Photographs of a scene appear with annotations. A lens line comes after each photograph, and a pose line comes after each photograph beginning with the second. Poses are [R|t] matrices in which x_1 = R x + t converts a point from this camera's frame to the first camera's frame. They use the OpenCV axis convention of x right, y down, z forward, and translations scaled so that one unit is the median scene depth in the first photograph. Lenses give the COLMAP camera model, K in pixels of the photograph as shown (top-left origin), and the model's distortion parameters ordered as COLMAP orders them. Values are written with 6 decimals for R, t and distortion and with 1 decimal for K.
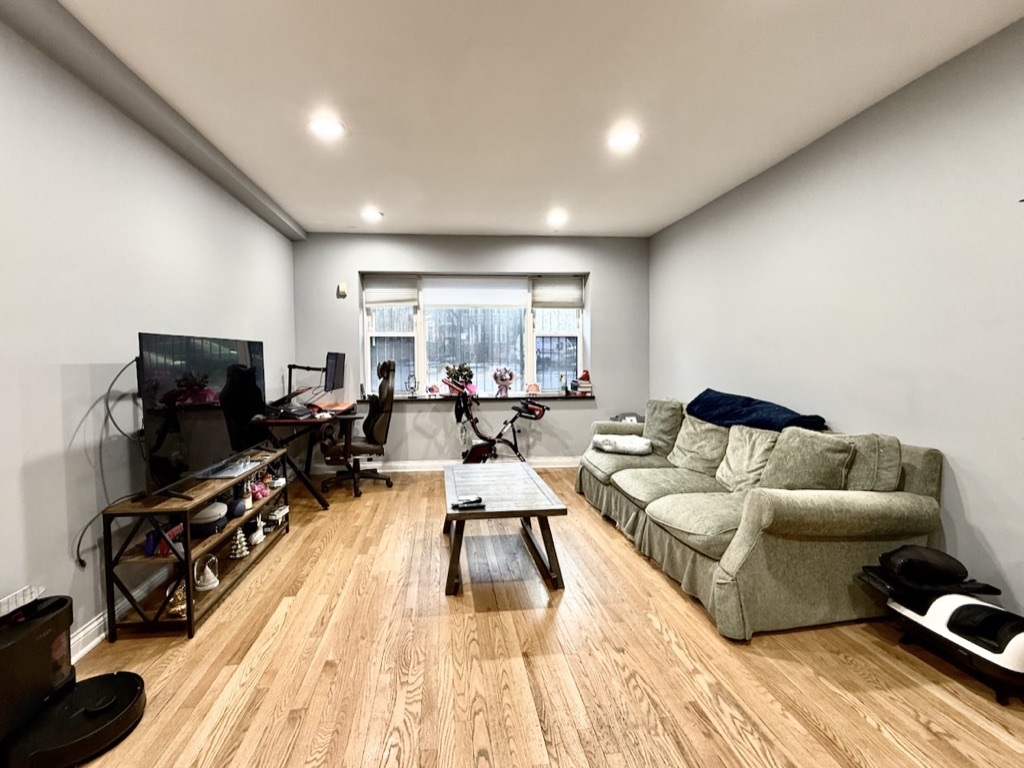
lens RADIAL K [[449.3, 0, 481.8], [0, 449.3, 380.1], [0, 0, 1]] dist [0.001085, 0.000355]
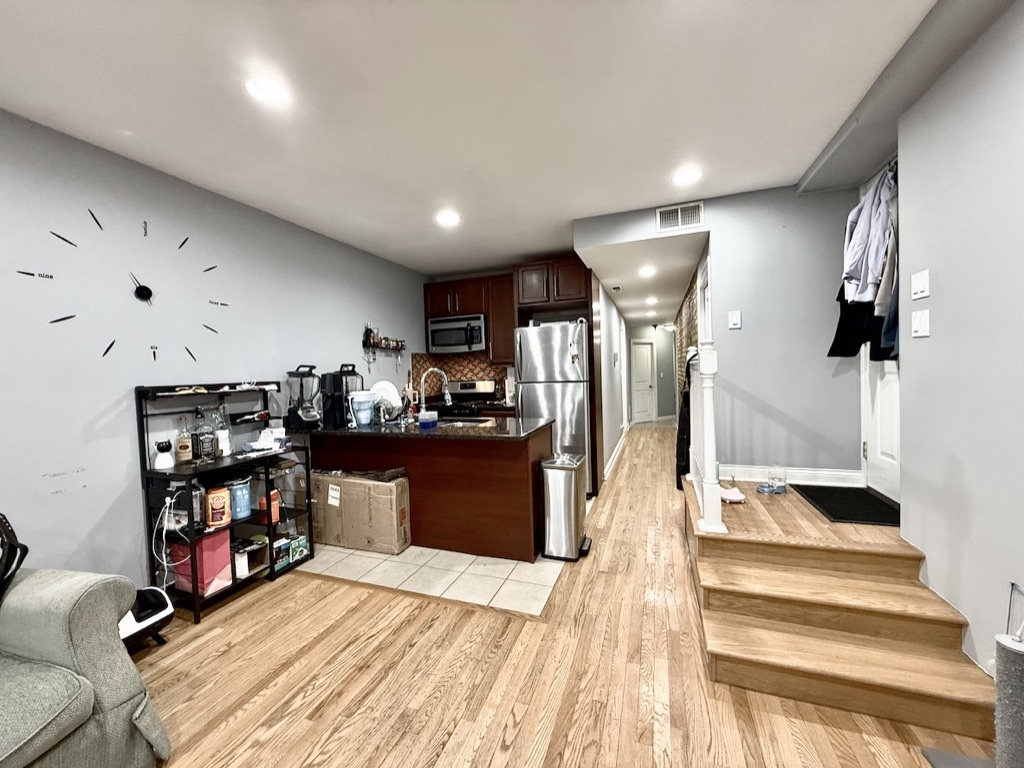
lens RADIAL K [[406.3, 0, 508.5], [0, 406.3, 383.6], [0, 0, 1]] dist [0.000629, 0.000144]
pose [[-0.905511, 0.028157, 0.423388, -0.178554], [0.065306, 0.995155, 0.073492, -0.056081], [-0.419268, 0.094197, -0.902963, 0.709242]]
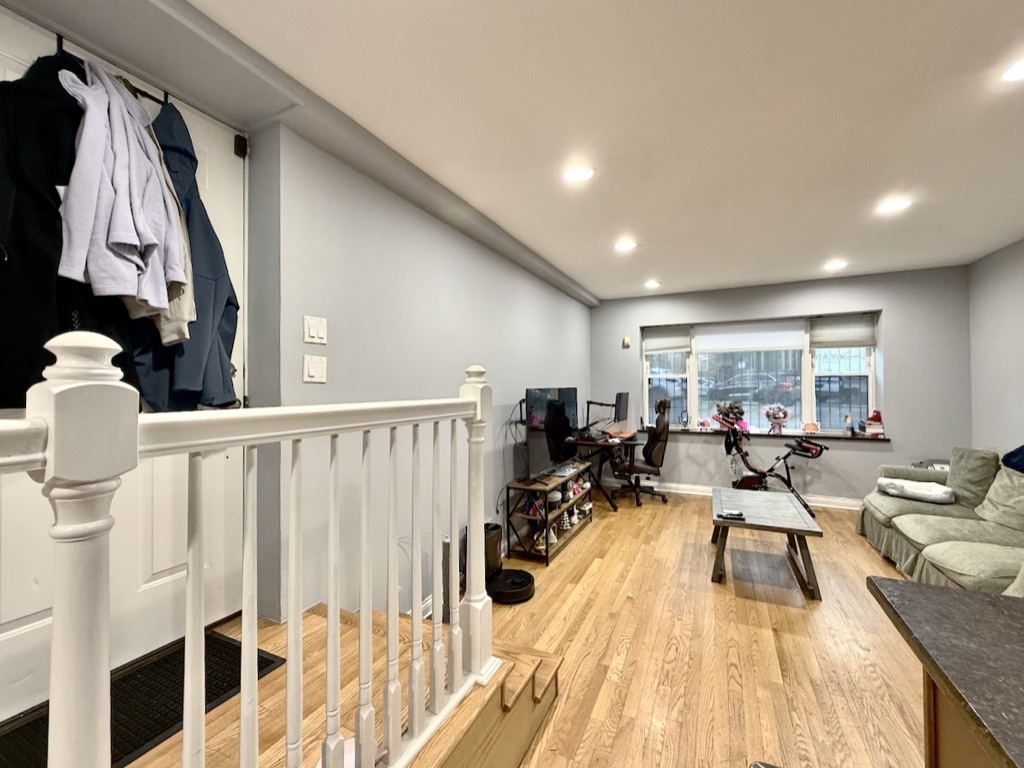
lens RADIAL K [[423.3, 0, 509.3], [0, 423.3, 386.8], [0, 0, 1]] dist [-0.000001, -0.000151]
pose [[0.855548, 0.000195, -0.517723, 0.037544], [-0.026039, 0.998751, -0.042653, -0.022034], [0.517068, 0.049973, 0.854484, -0.277816]]
